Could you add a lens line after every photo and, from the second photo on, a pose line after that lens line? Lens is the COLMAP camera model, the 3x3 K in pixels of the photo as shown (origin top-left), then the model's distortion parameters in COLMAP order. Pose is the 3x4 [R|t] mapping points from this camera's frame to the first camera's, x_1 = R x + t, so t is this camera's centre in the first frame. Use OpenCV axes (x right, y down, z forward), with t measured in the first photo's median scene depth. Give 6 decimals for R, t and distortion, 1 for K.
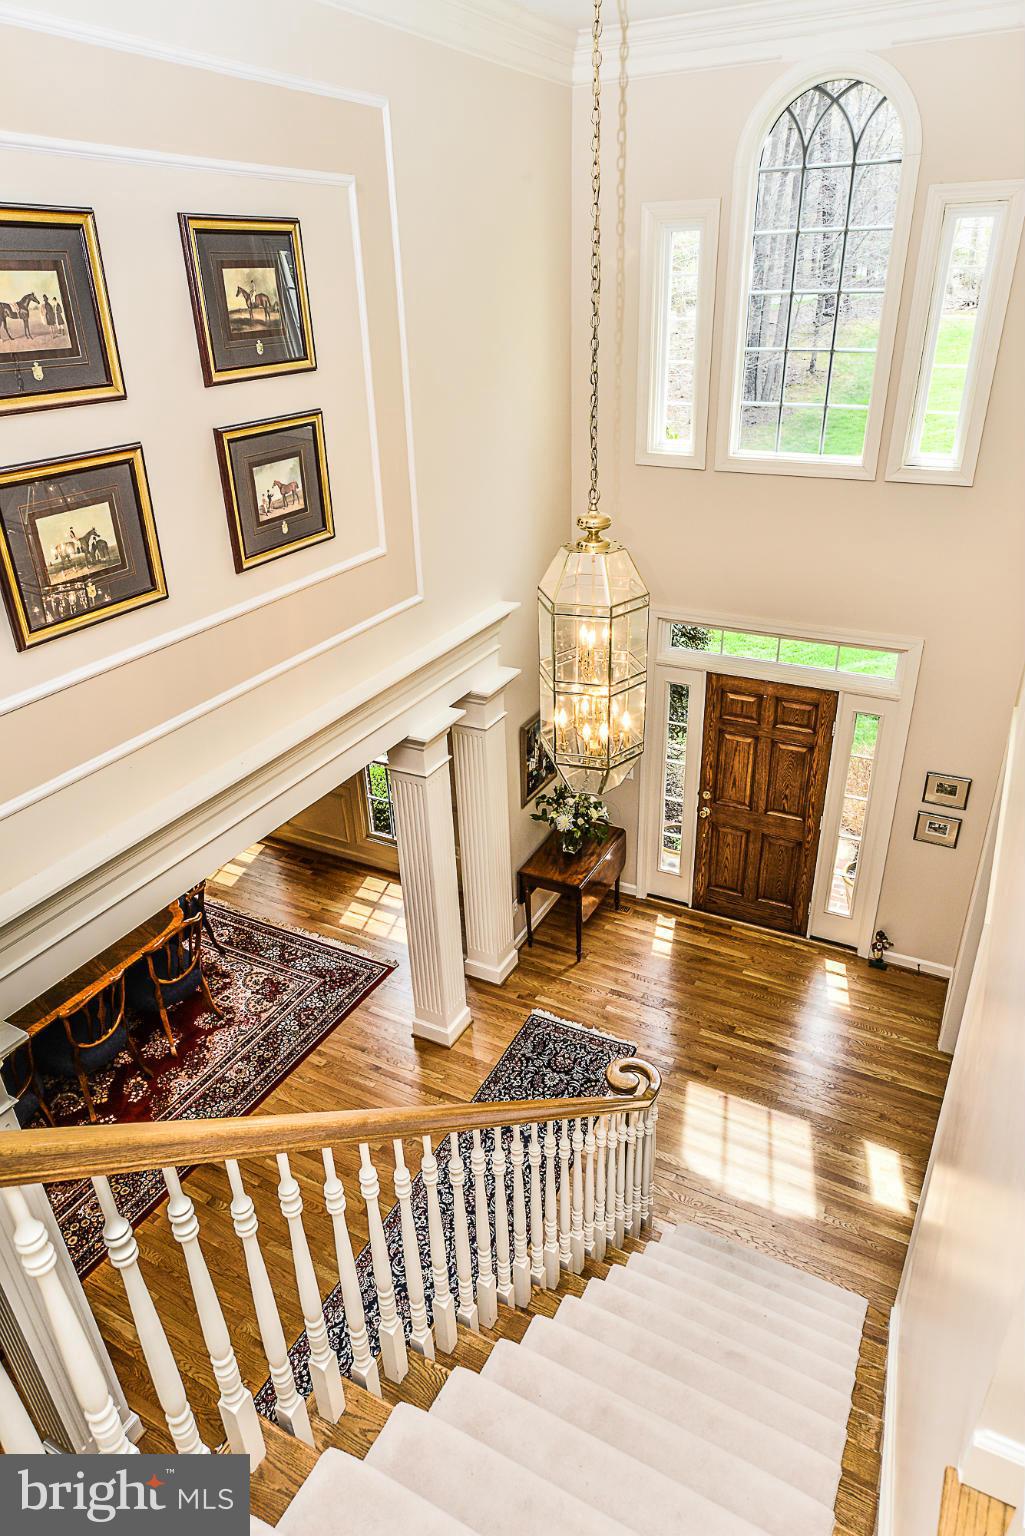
lens RADIAL K [[949.6, 0, 512.5], [0, 949.6, 768.0], [0, 0, 1]] dist [-0.032701, 0.037278]
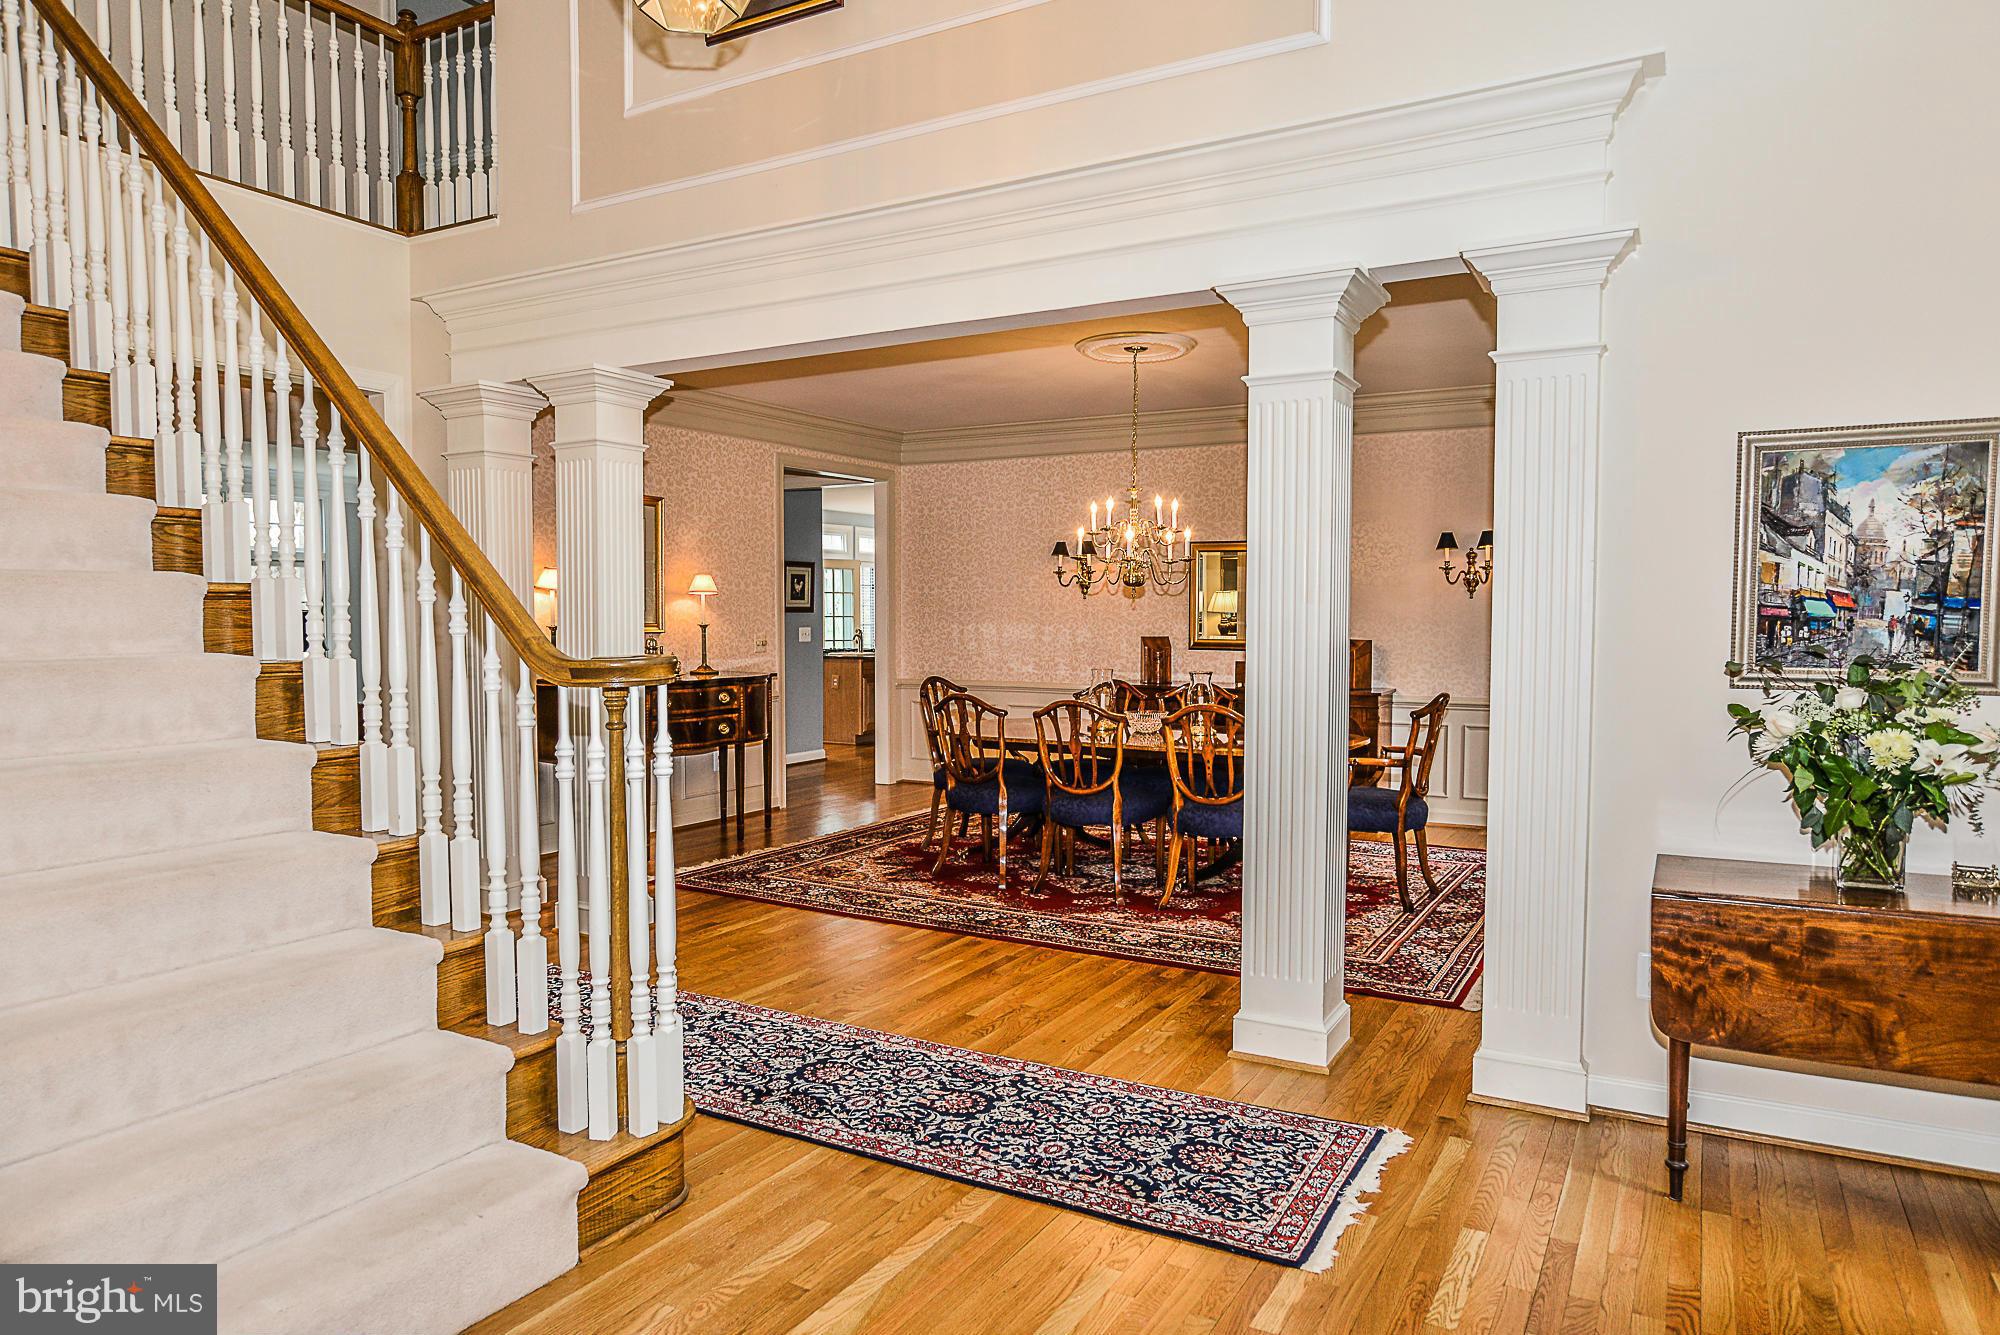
lens RADIAL K [[1236.4, 0, 1000.0], [0, 1236.4, 667.5], [0, 0, 1]] dist [-0.032701, 0.037278]
pose [[-0.020096, 0.081918, -0.996436, 0.479653], [-0.457731, 0.885300, 0.082013, 0.124768], [0.888864, 0.457748, 0.019705, 0.755066]]
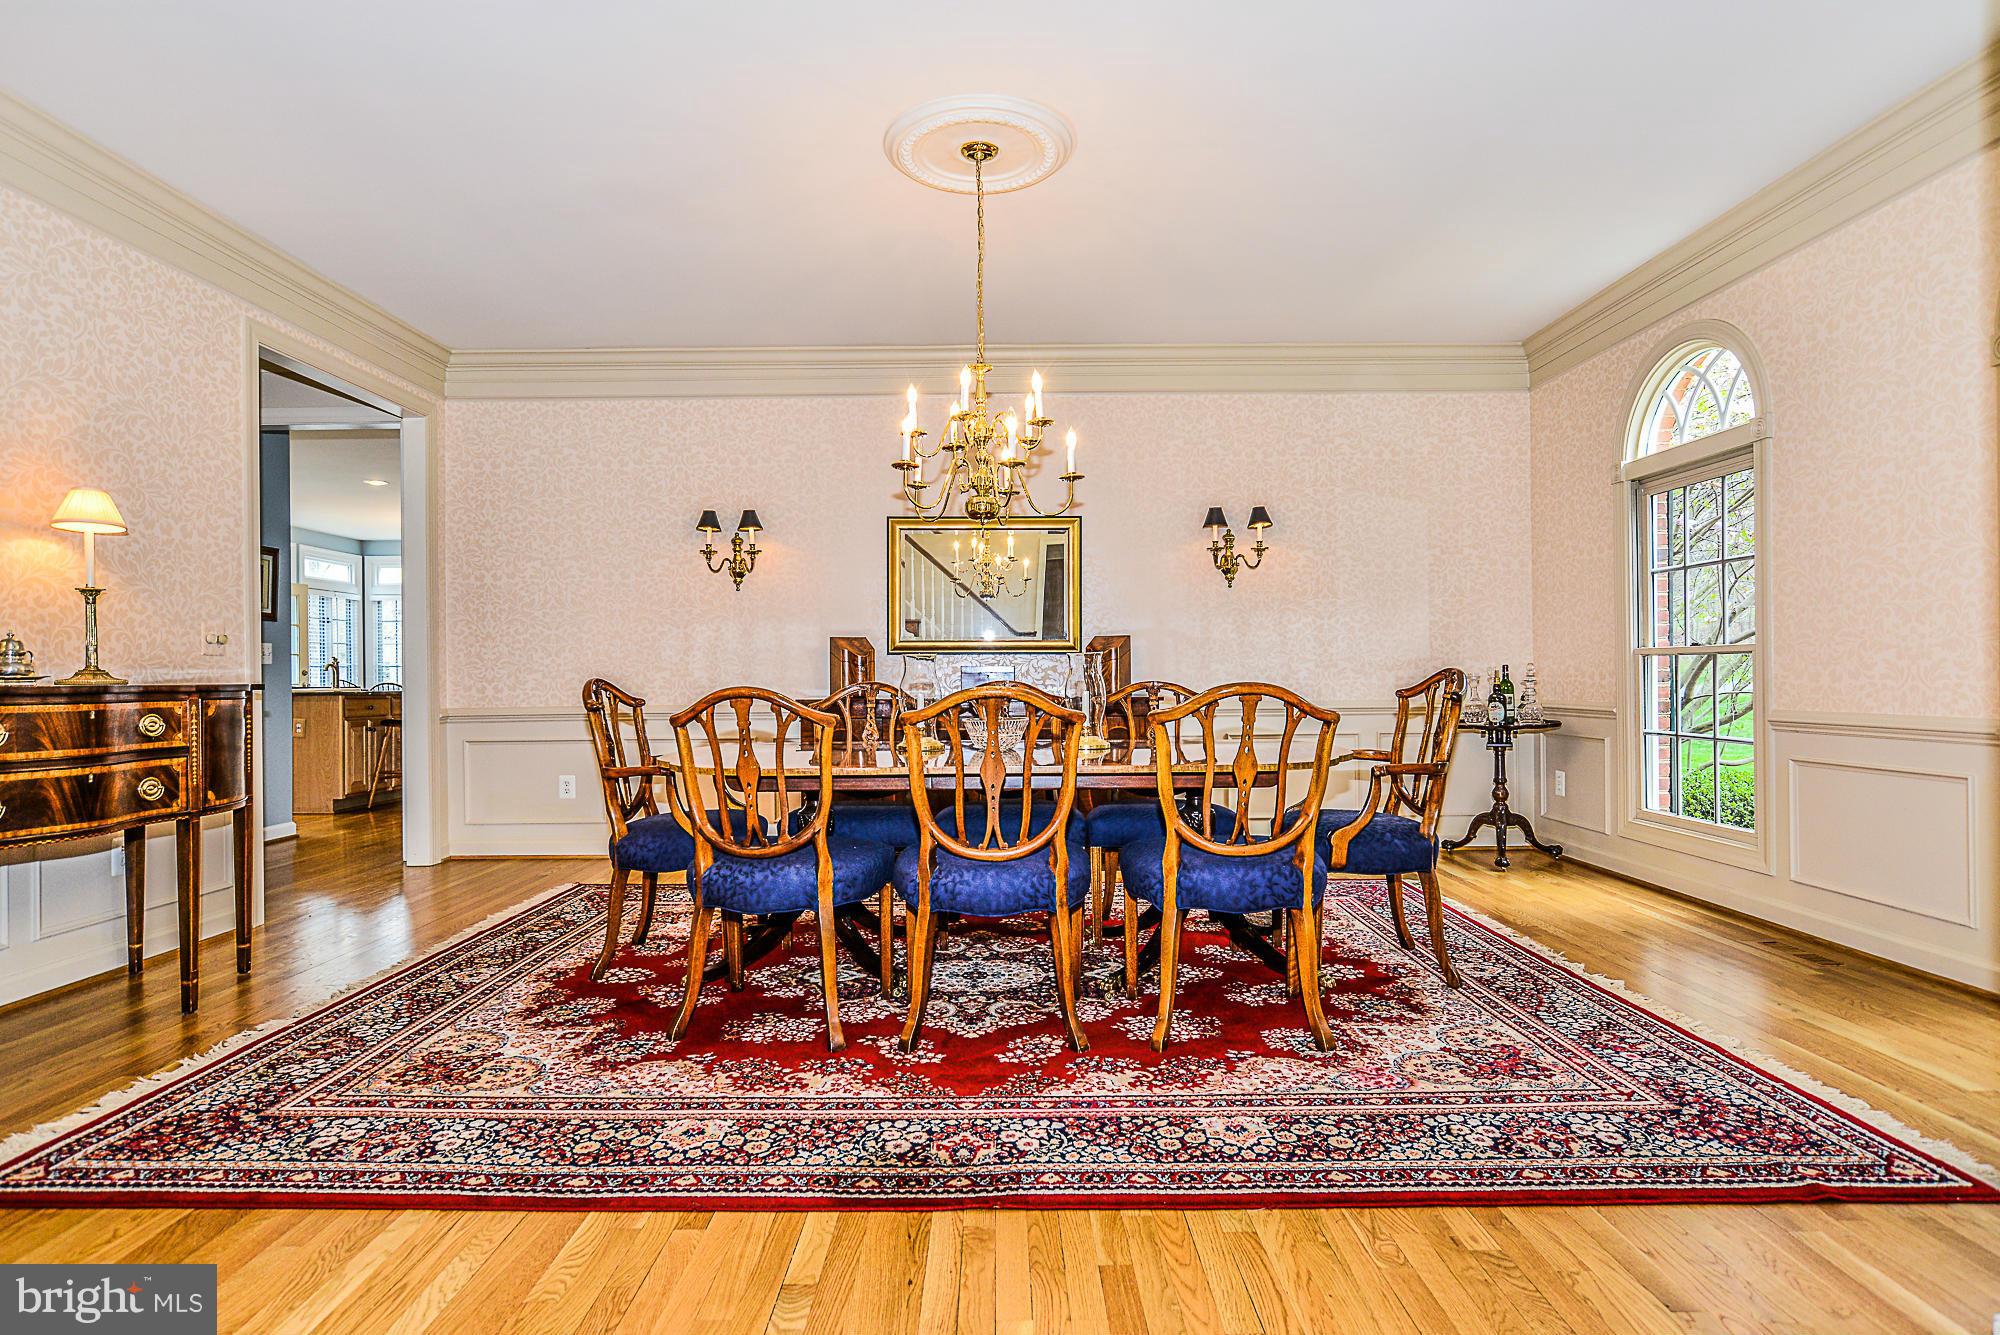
lens RADIAL K [[1046.8, 0, 1000.0], [0, 1046.8, 667.5], [0, 0, 1]] dist [-0.035954, 0.021410]
pose [[0.475971, 0.026338, -0.879066, -0.019196], [-0.409759, 0.891071, -0.195167, 0.260030], [0.778170, 0.453099, 0.434916, 0.654989]]
